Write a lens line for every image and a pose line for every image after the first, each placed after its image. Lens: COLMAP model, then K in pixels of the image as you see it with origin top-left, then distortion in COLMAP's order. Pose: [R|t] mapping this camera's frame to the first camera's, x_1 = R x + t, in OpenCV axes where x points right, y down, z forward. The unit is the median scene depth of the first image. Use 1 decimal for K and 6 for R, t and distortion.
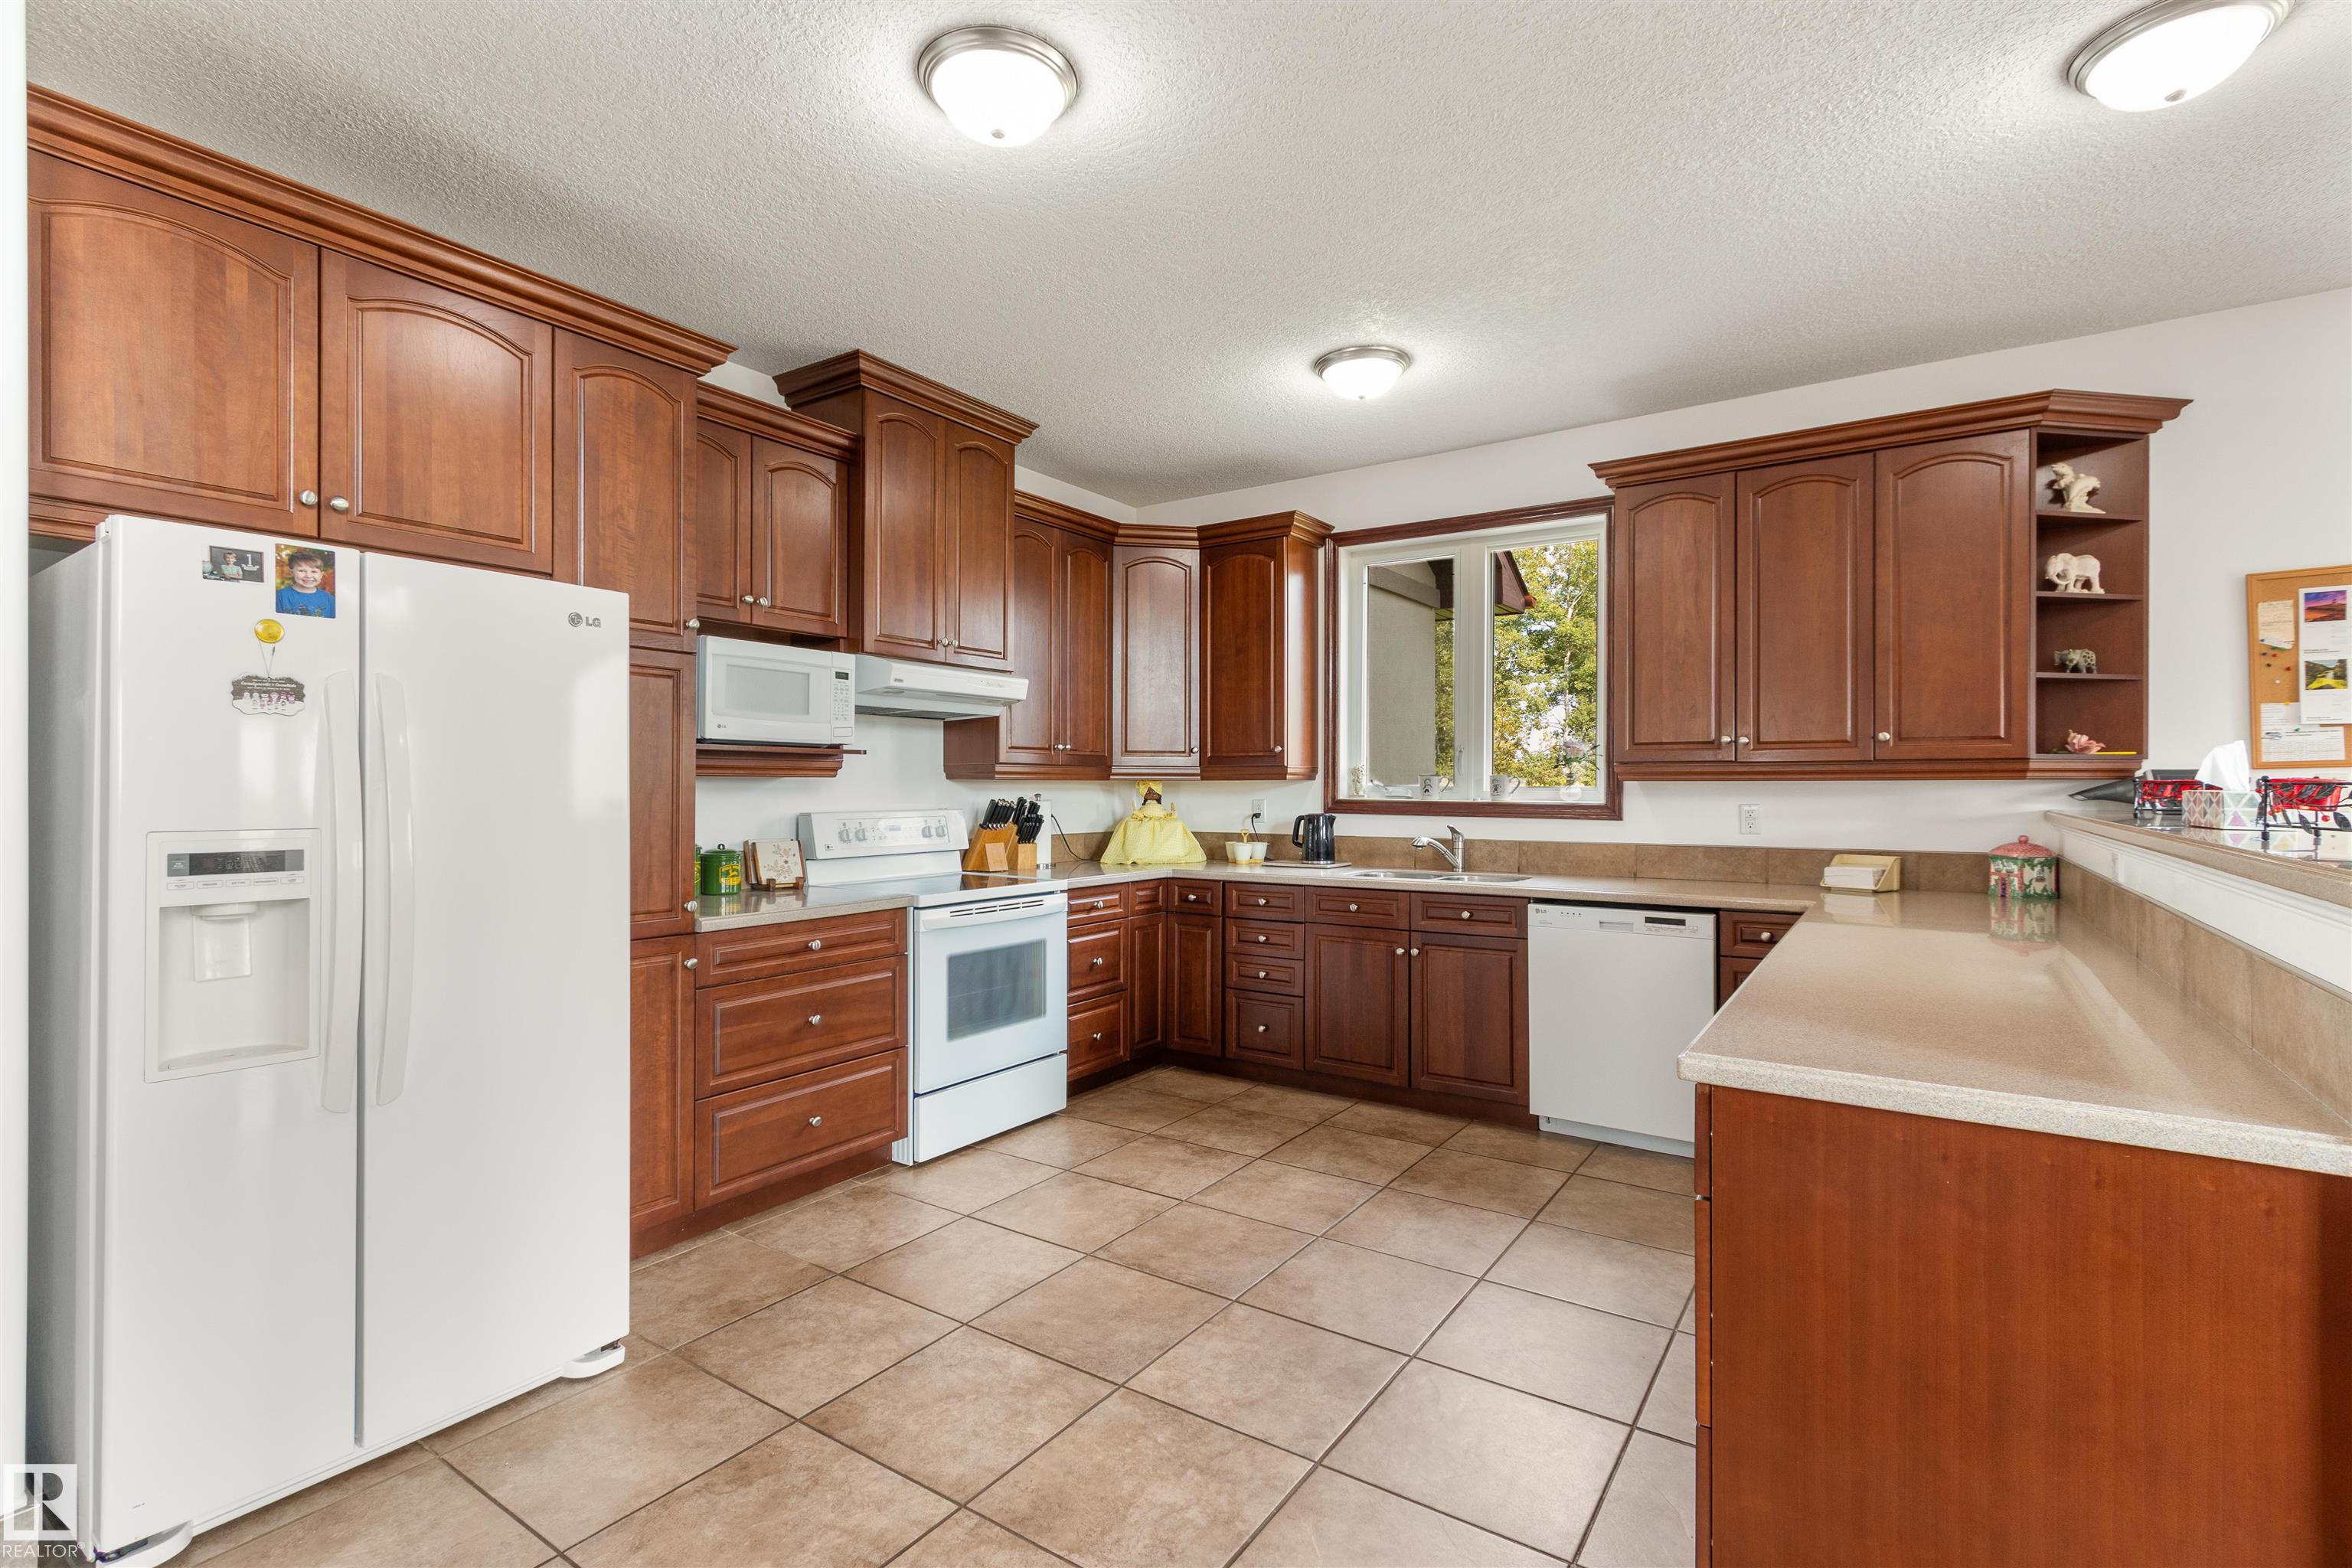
lens RADIAL K [[1088.2, 0, 1171.6], [0, 1088.2, 780.1], [0, 0, 1]] dist [0.005610, -0.000963]
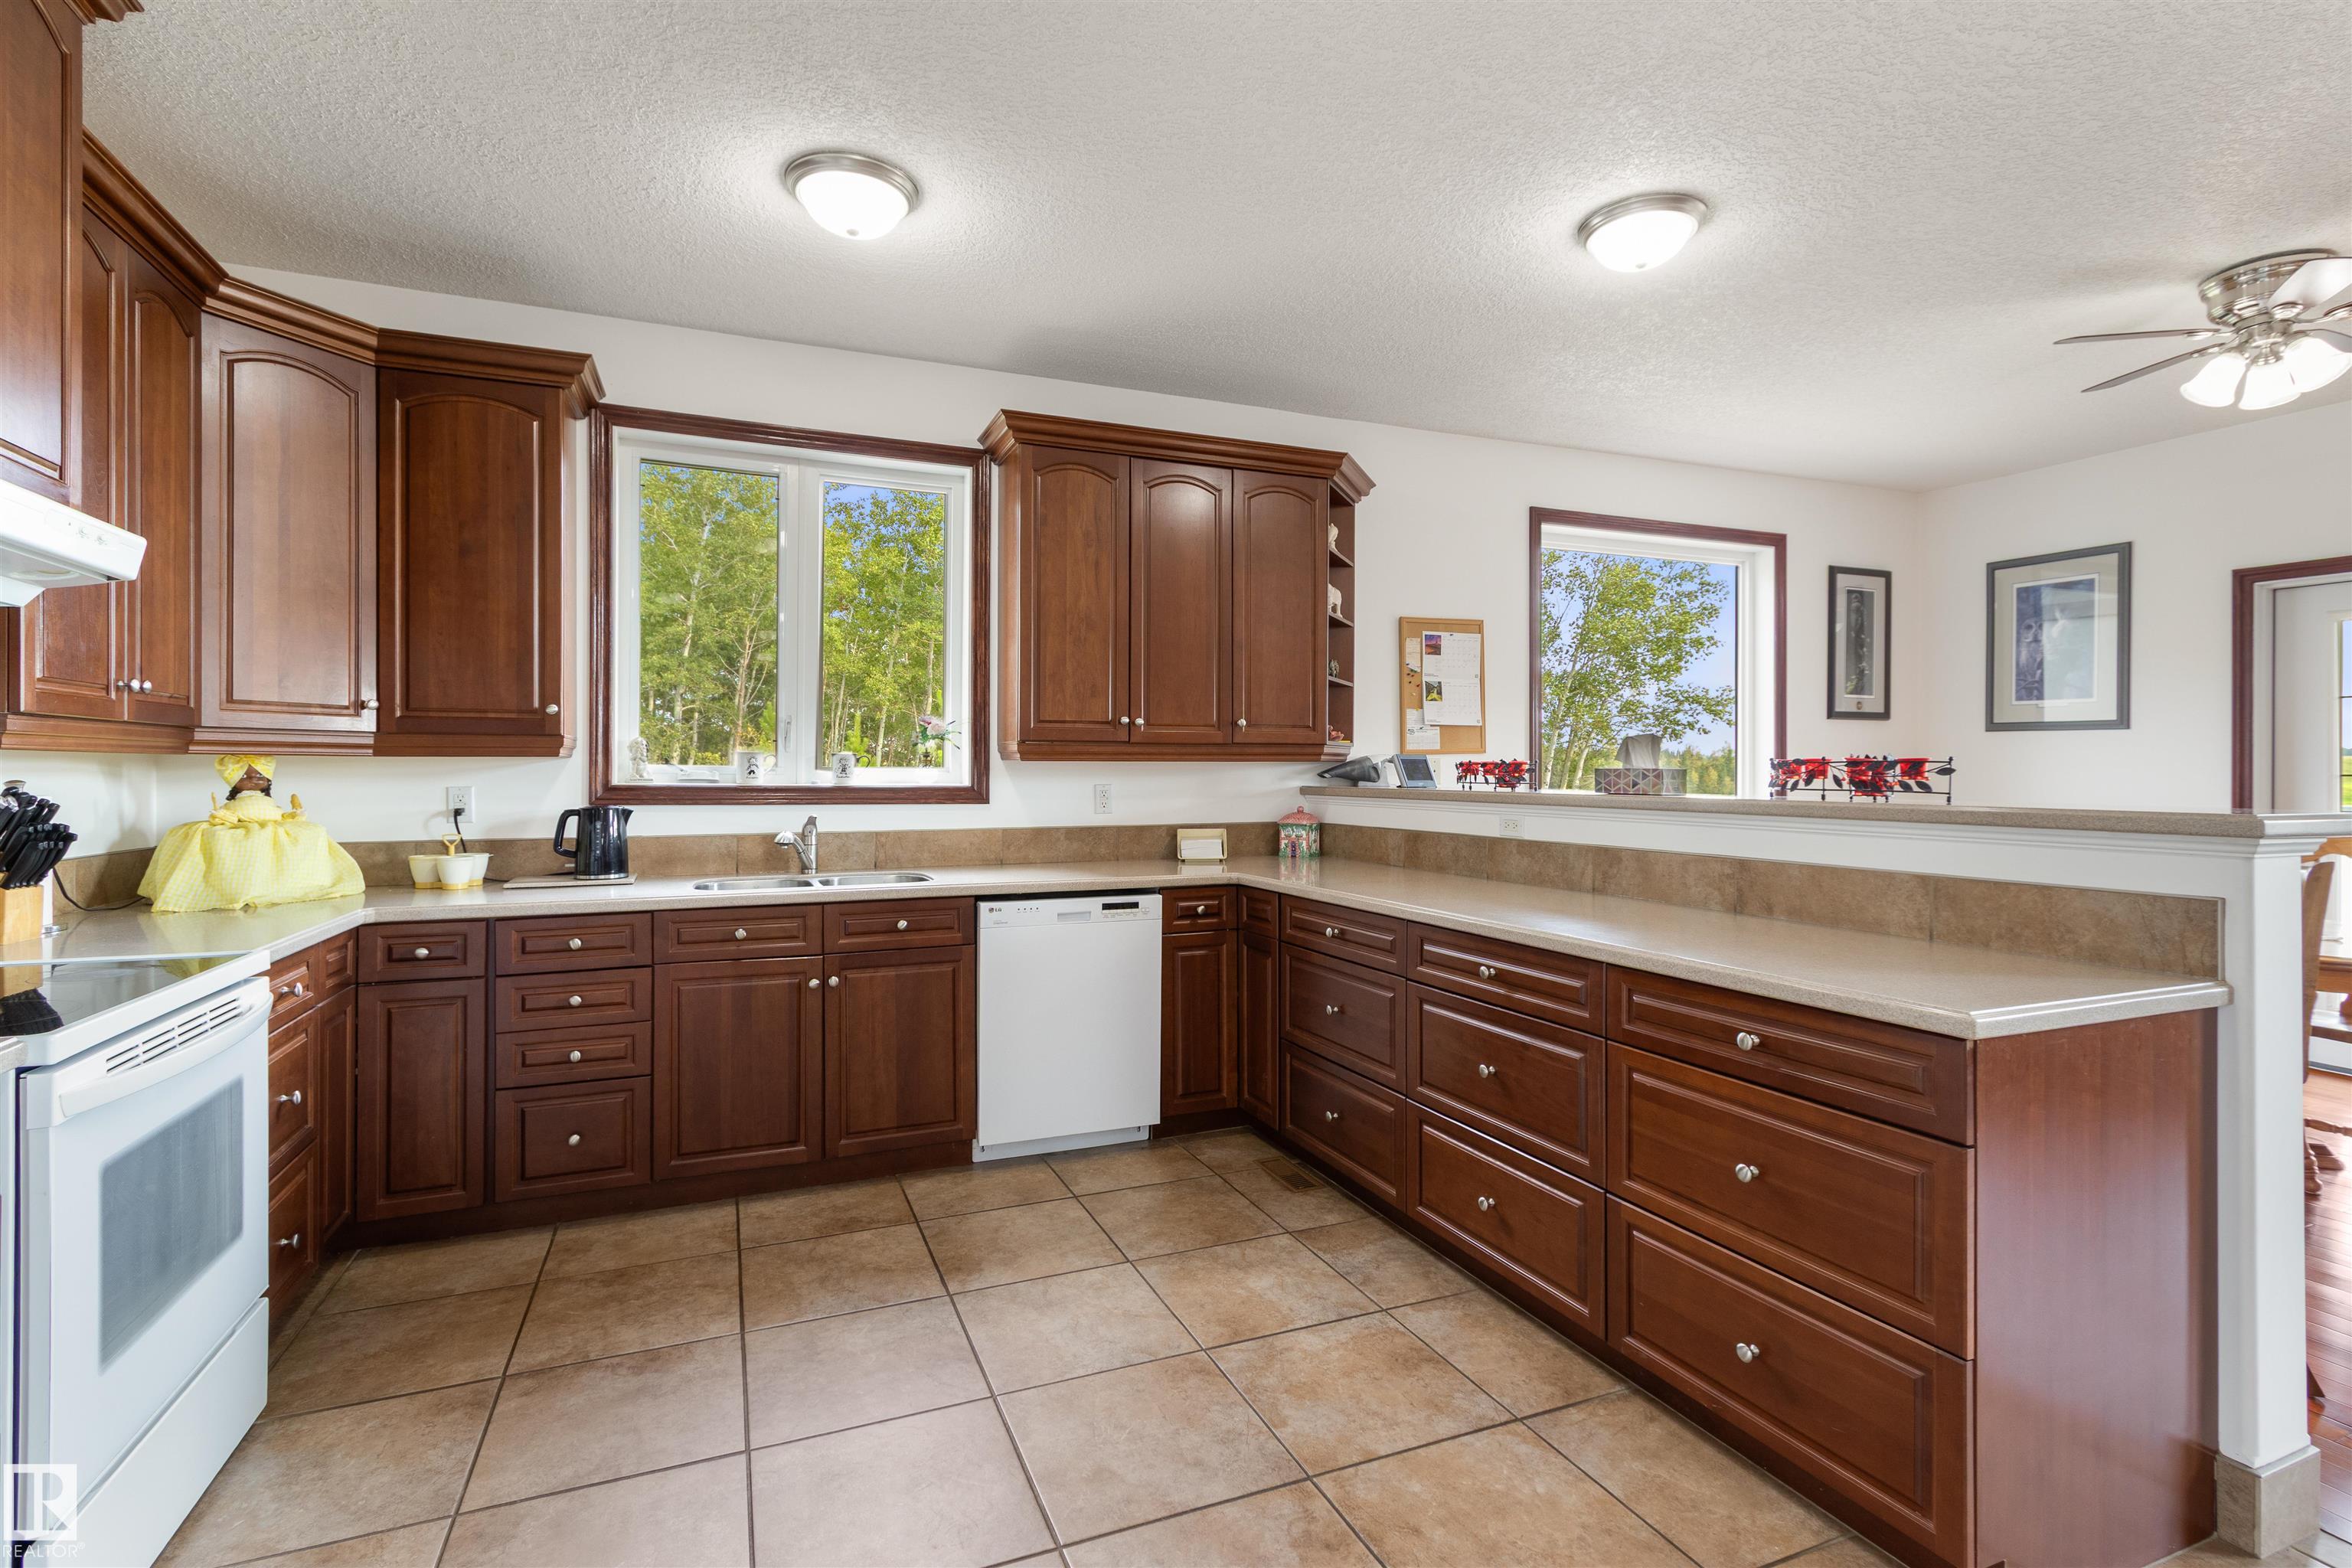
lens RADIAL K [[1088.2, 0, 1160.7], [0, 1088.2, 775.2], [0, 0, 1]] dist [0.005610, -0.000963]
pose [[0.552208, -0.003993, 0.833697, -0.307099], [-0.003922, 0.999965, 0.007387, 0.005962], [-0.833697, -0.007349, 0.552173, 0.405638]]
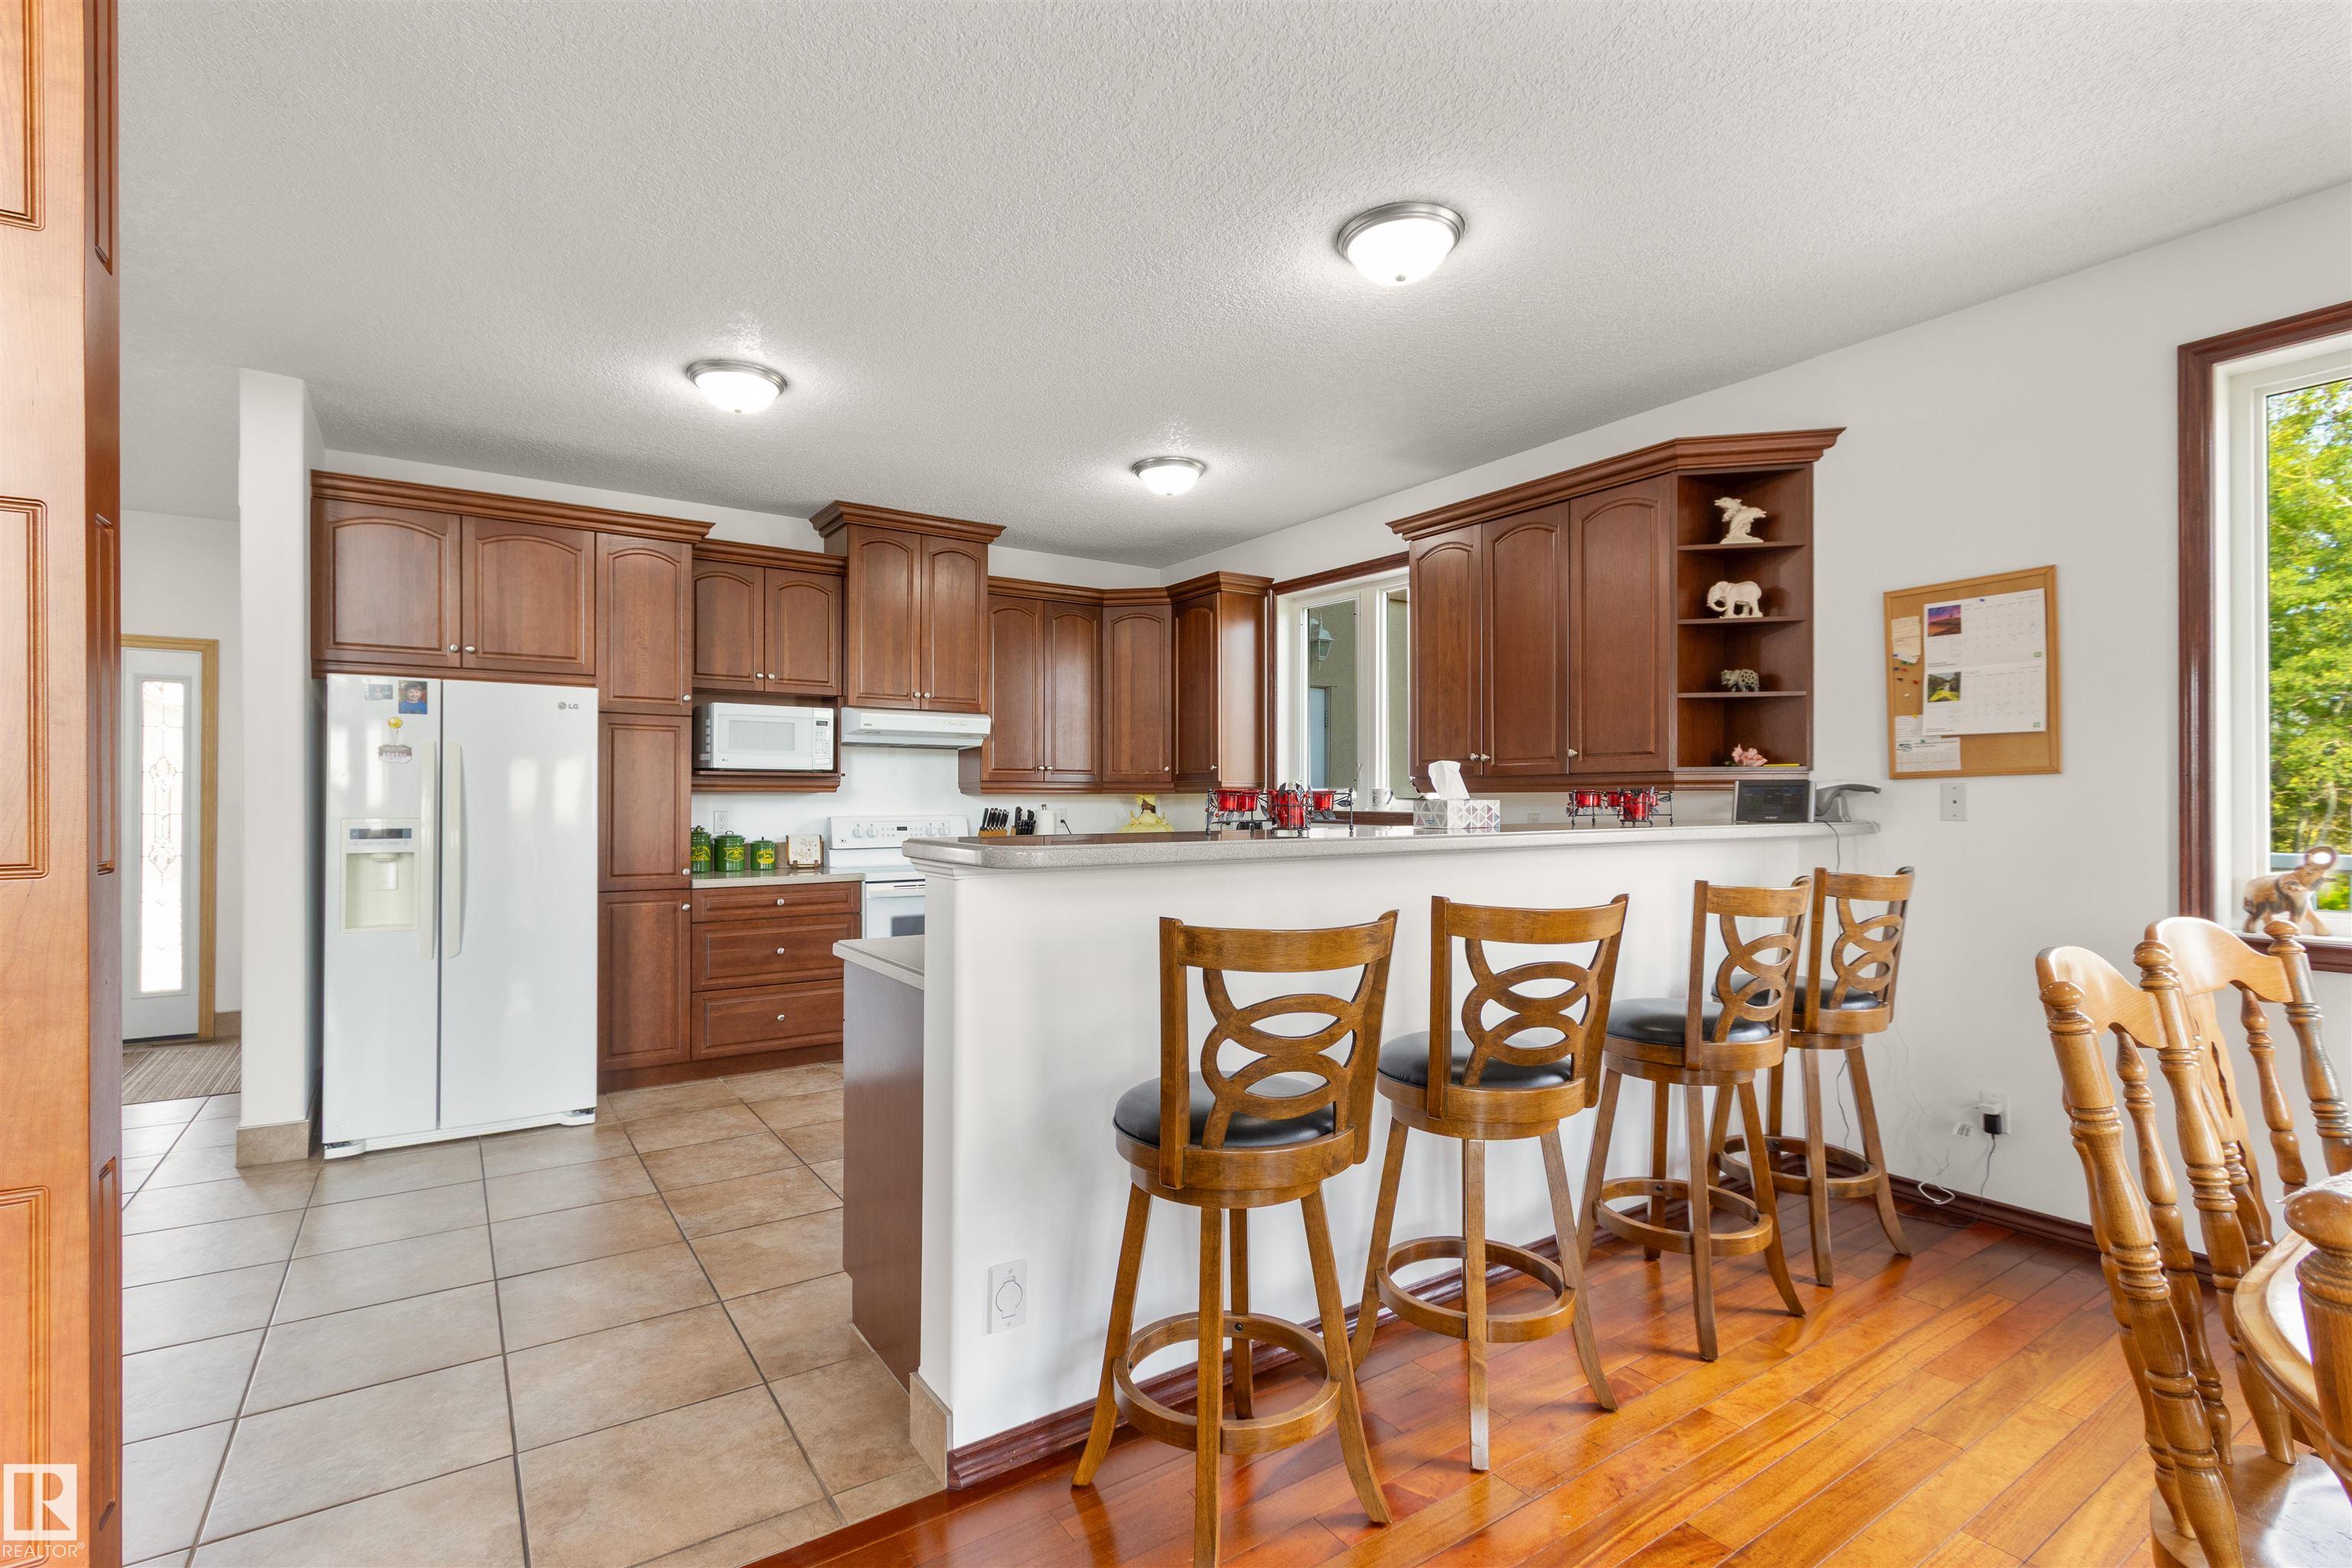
lens RADIAL K [[1088.2, 0, 1172.6], [0, 1088.2, 799.4], [0, 0, 1]] dist [0.005610, -0.000963]
pose [[0.930595, -0.001096, -0.366049, 0.619550], [0.003125, 0.999983, 0.004951, 0.001171], [0.366037, -0.005751, 0.930582, -0.183158]]
